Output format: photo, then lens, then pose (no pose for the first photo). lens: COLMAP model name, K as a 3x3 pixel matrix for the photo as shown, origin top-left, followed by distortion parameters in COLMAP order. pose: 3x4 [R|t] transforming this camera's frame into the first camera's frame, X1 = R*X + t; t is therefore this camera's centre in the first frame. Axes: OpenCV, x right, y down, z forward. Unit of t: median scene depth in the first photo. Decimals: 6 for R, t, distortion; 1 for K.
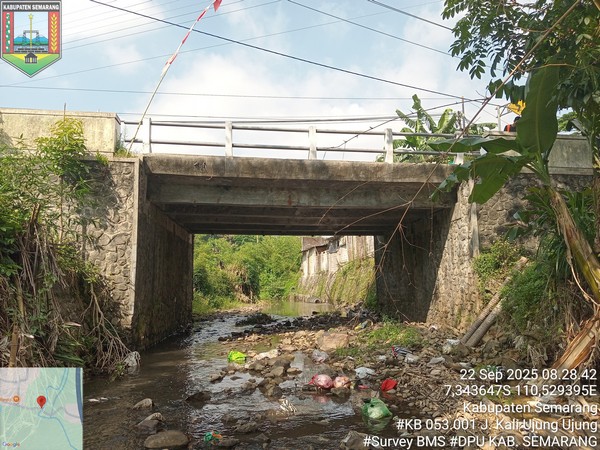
lens RADIAL K [[458.4, 0, 300.0], [0, 458.4, 225.0], [0, 0, 1]] dist [-0.002850, -0.005834]
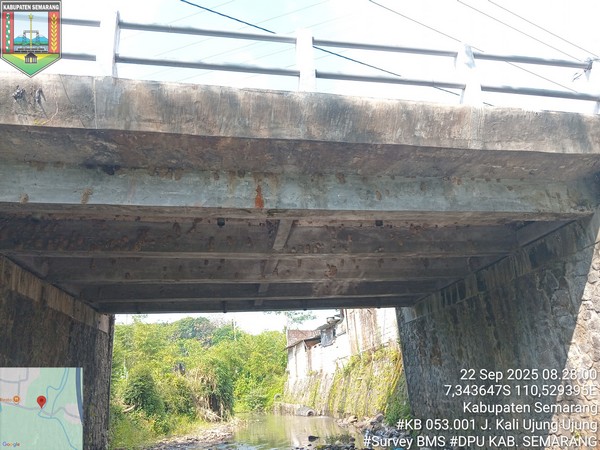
lens RADIAL K [[458.4, 0, 300.0], [0, 458.4, 225.0], [0, 0, 1]] dist [-0.002850, -0.005834]
pose [[0.998426, -0.035370, 0.043516, -0.001332], [0.043843, 0.976178, -0.212497, 0.029240], [-0.034964, 0.214071, 0.976192, 0.249805]]
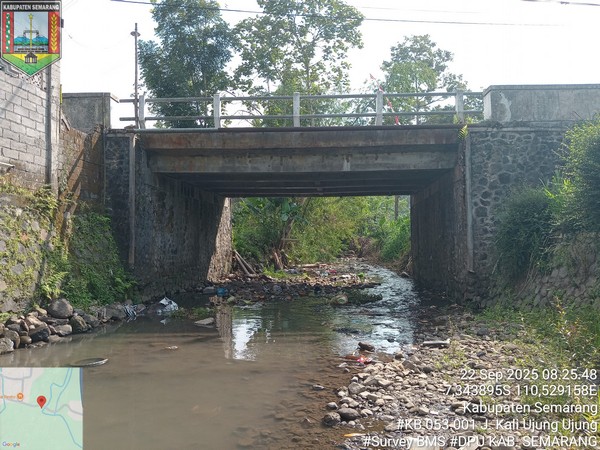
lens RADIAL K [[458.4, 0, 300.0], [0, 458.4, 225.0], [0, 0, 1]] dist [-0.002850, -0.005834]
pose [[-0.982708, 0.025481, 0.183401, -0.094395], [-0.004618, 0.986805, -0.161847, 0.141369], [-0.185105, -0.159896, -0.969623, 1.137723]]
